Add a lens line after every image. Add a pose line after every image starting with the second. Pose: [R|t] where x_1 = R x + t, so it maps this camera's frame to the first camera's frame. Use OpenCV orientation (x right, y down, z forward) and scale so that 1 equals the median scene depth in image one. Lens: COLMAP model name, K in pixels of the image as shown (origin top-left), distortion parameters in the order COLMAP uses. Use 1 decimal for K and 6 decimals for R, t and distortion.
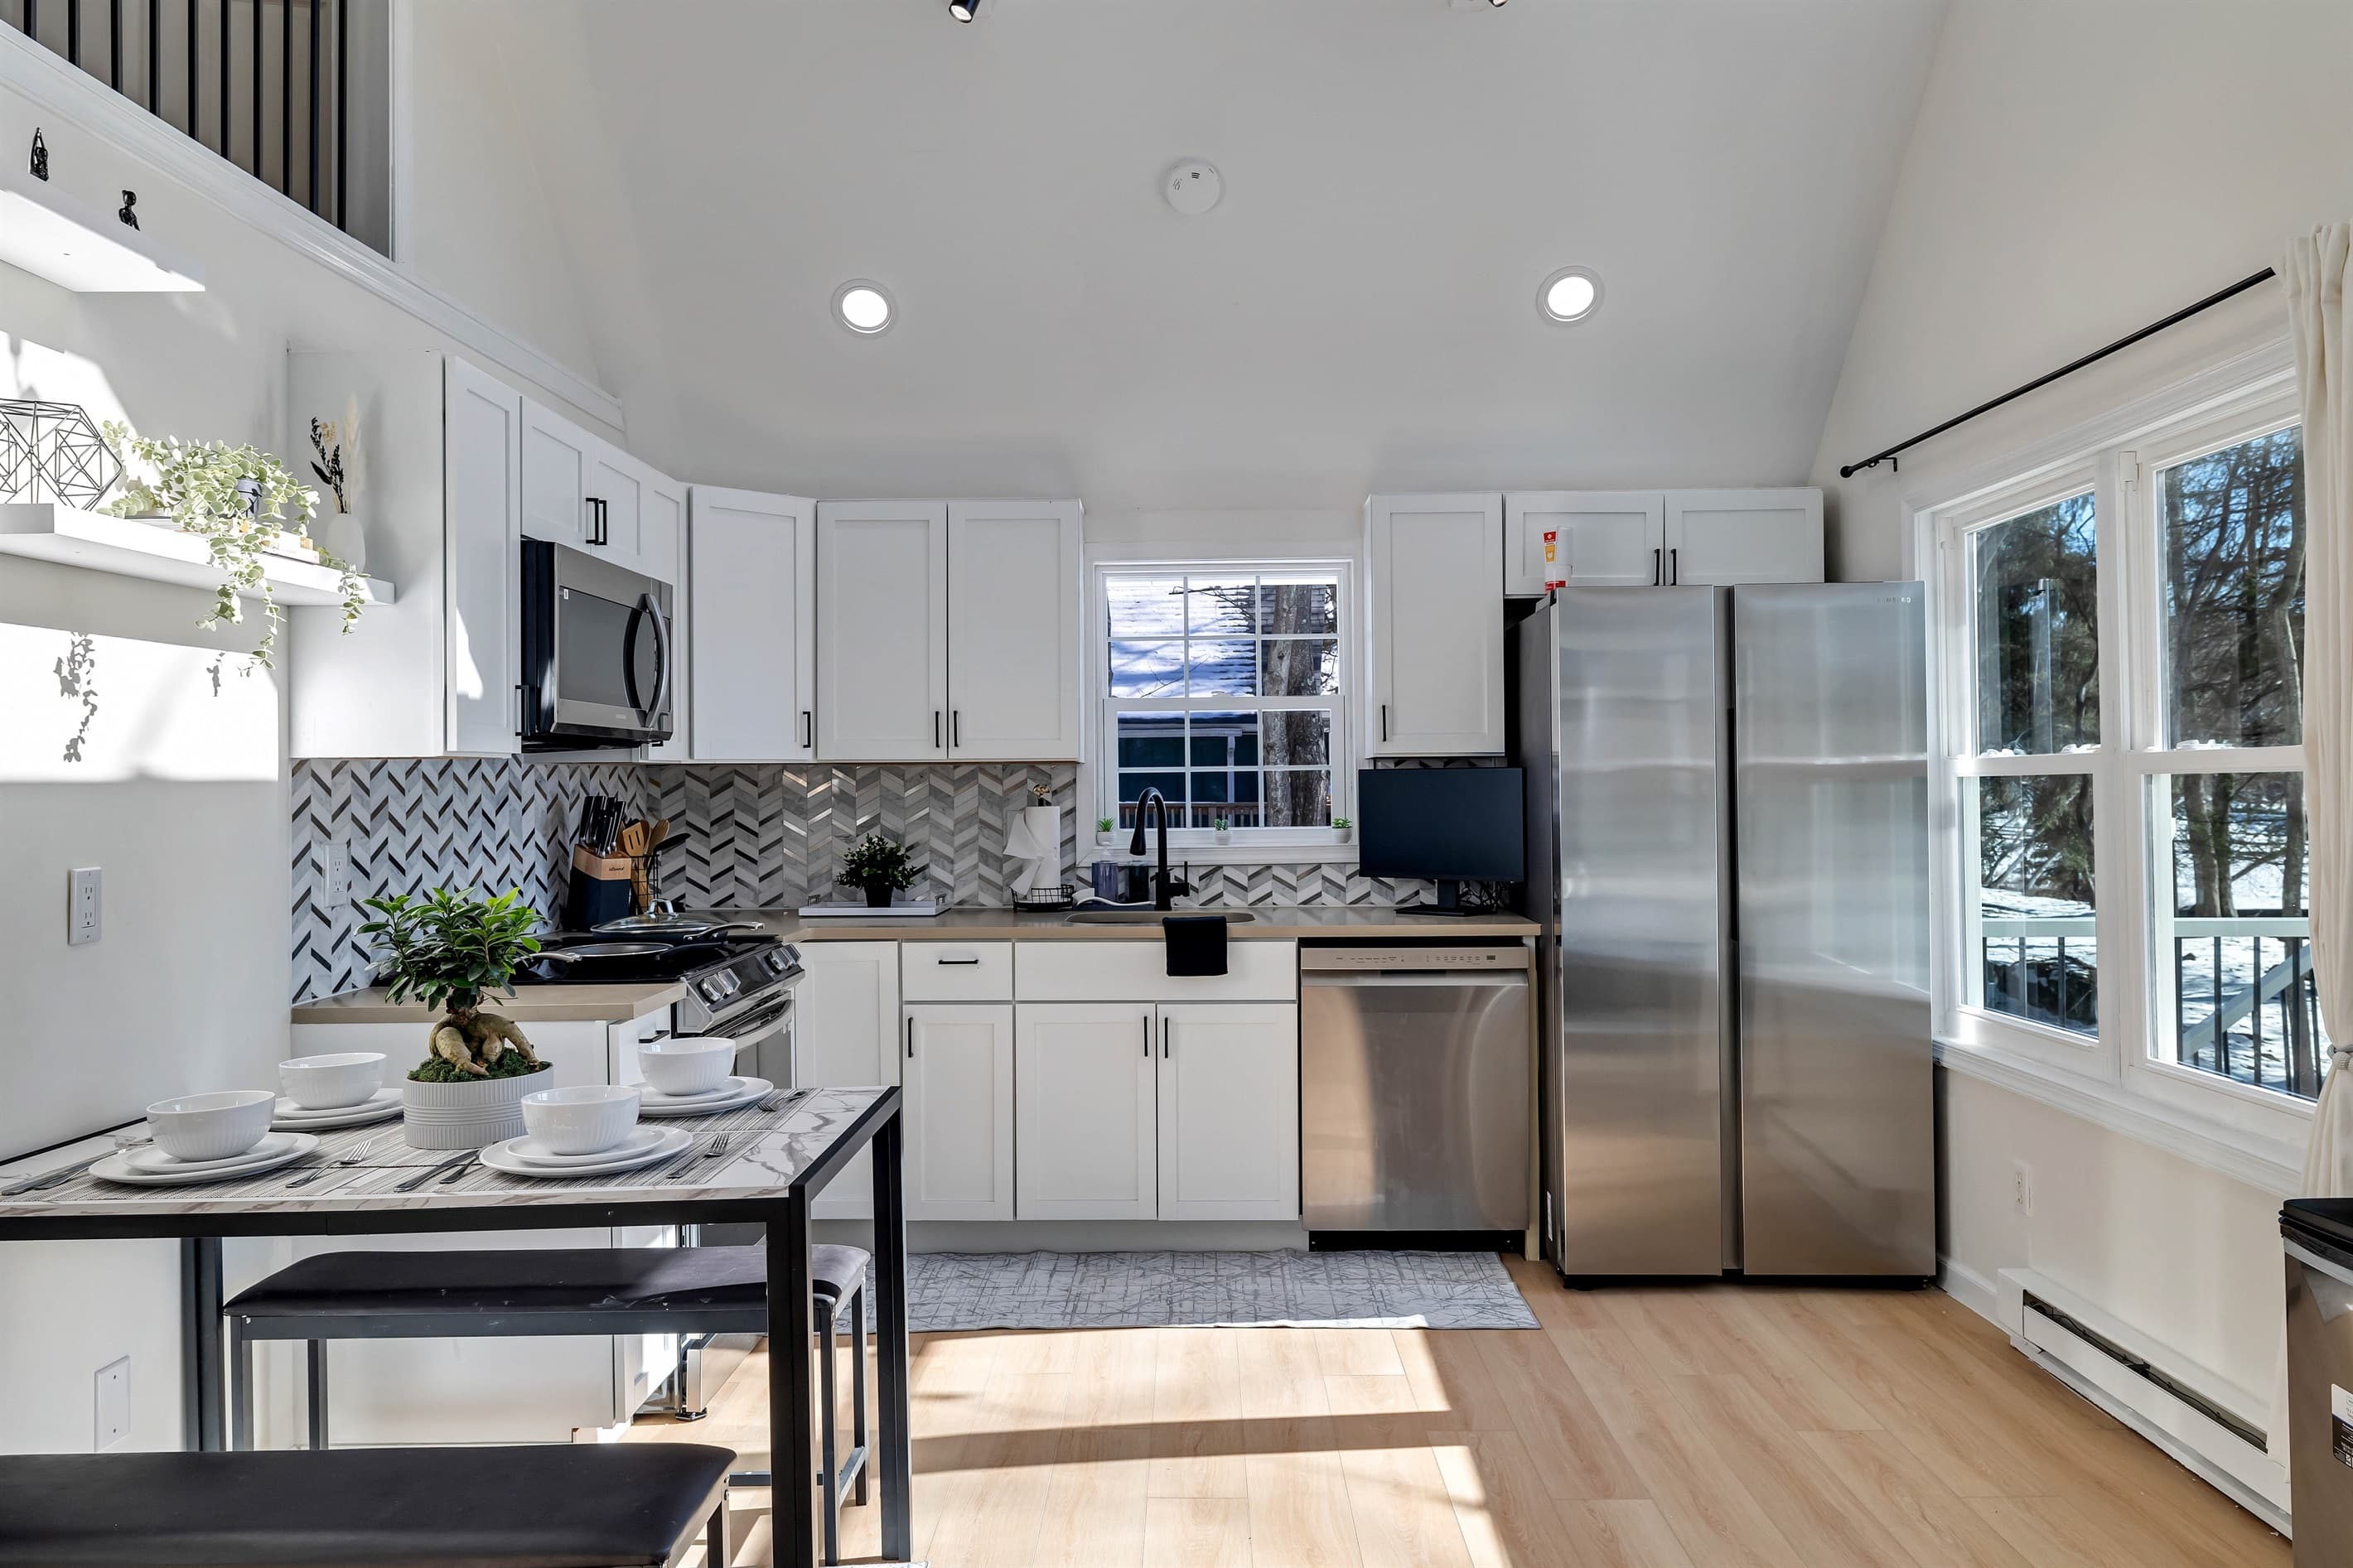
lens RADIAL K [[1634.2, 0, 1182.3], [0, 1634.2, 778.2], [0, 0, 1]] dist [-0.001386, -0.002221]
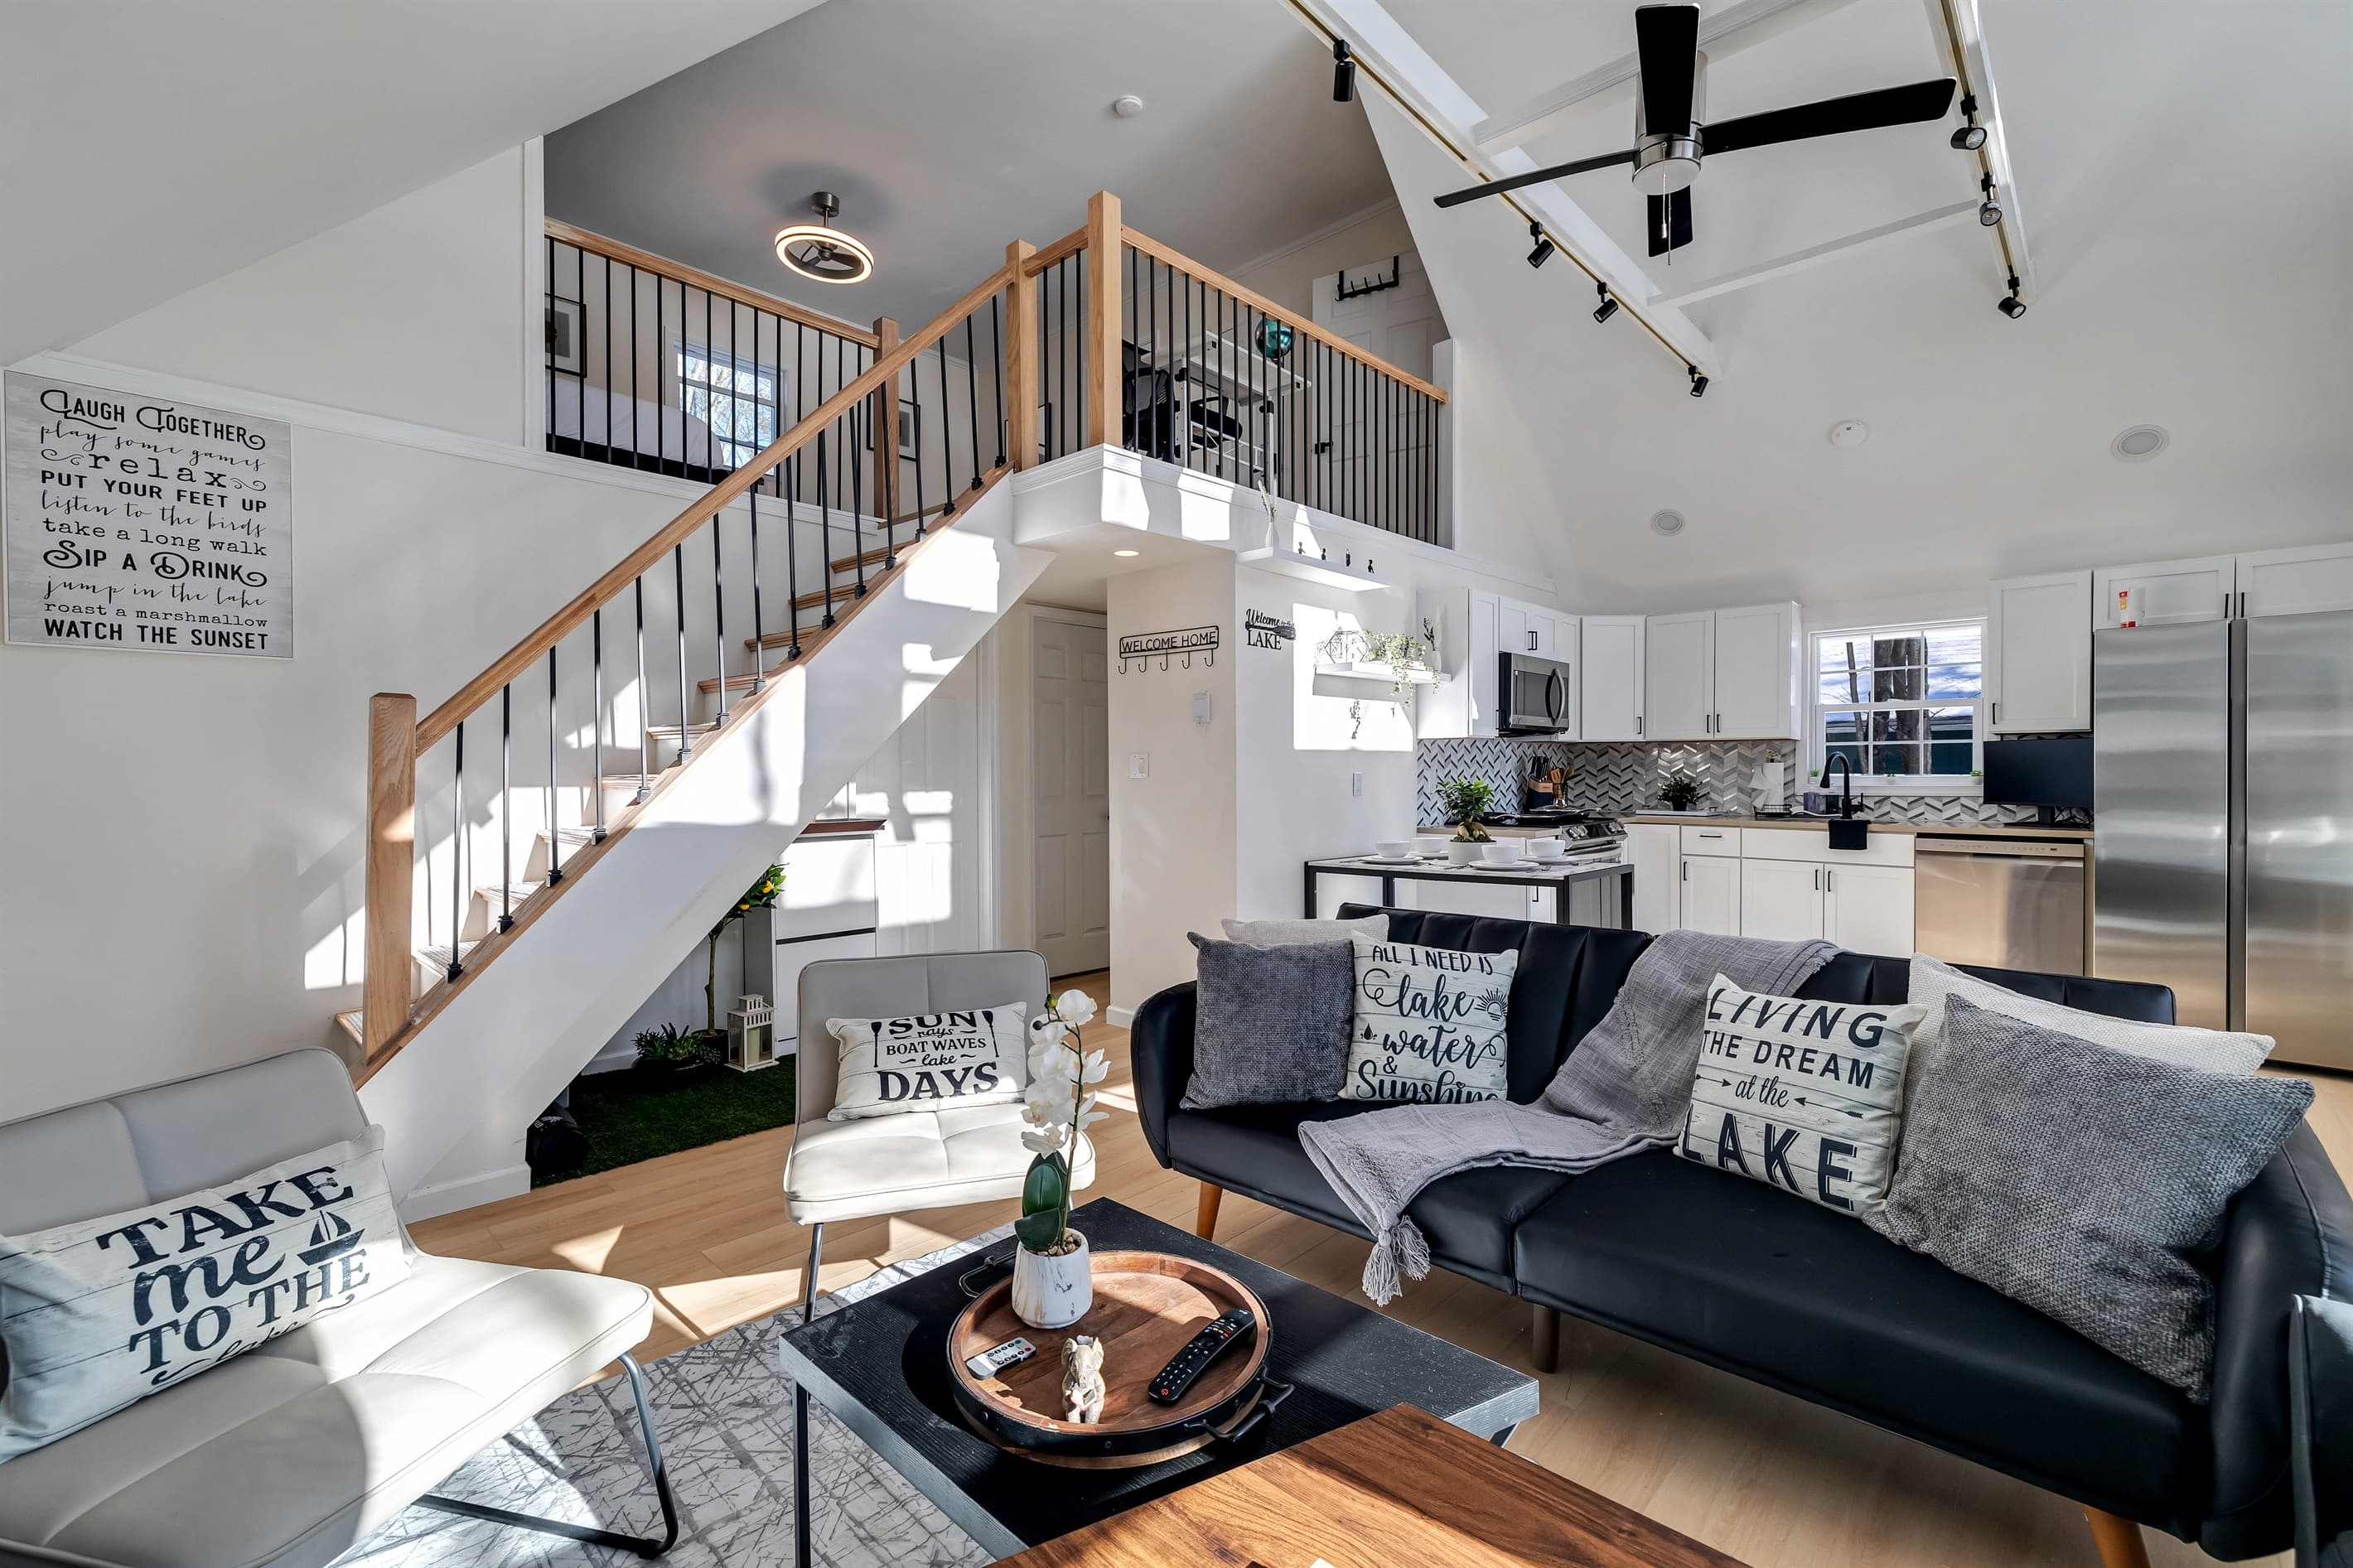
lens RADIAL K [[992.6, 0, 1174.2], [0, 992.6, 779.6], [0, 0, 1]] dist [0.001035, -0.000146]
pose [[0.731049, 0.012572, -0.682209, 0.222967], [-0.001710, 0.999861, 0.016593, 0.021351], [0.682322, -0.010964, 0.730969, -0.378966]]
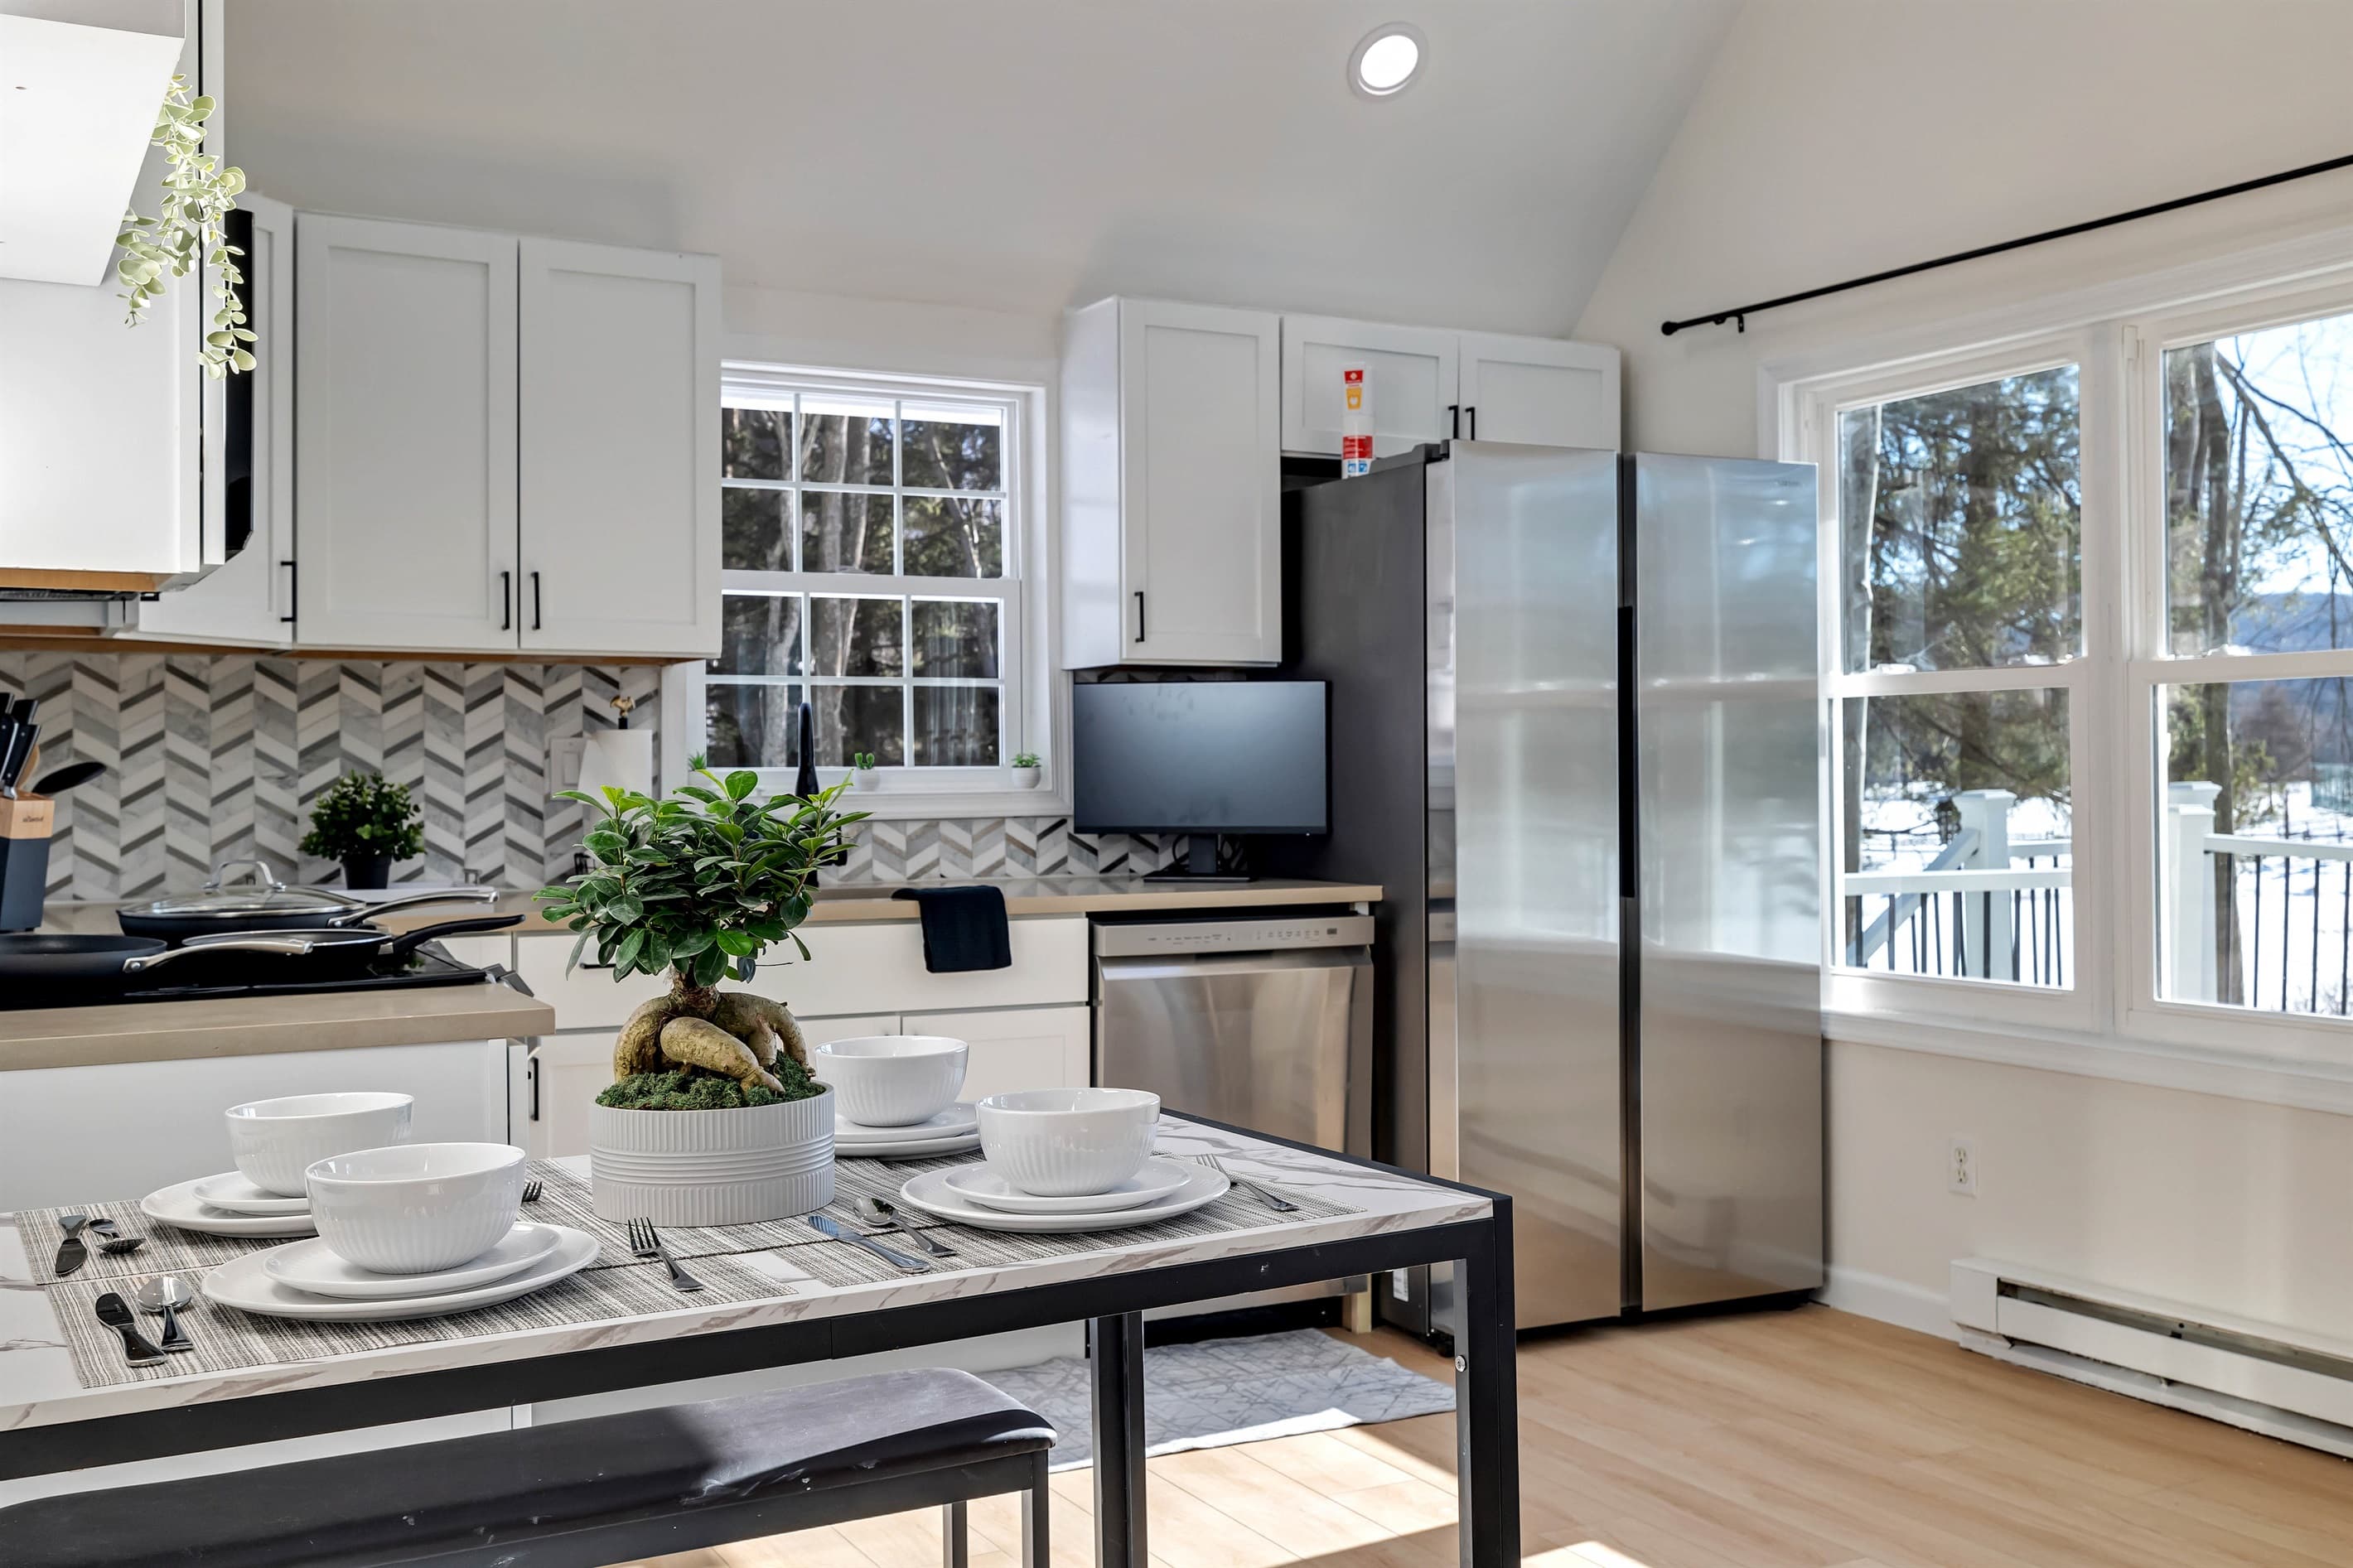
lens RADIAL K [[2330.8, 0, 1210.4], [0, 2330.8, 779.9], [0, 0, 1]] dist [-0.001842, -0.000865]
pose [[0.869977, 0.002085, 0.493088, -0.382538], [-0.005334, 0.999972, 0.005184, 0.035104], [-0.493064, -0.007140, 0.869964, 0.099966]]
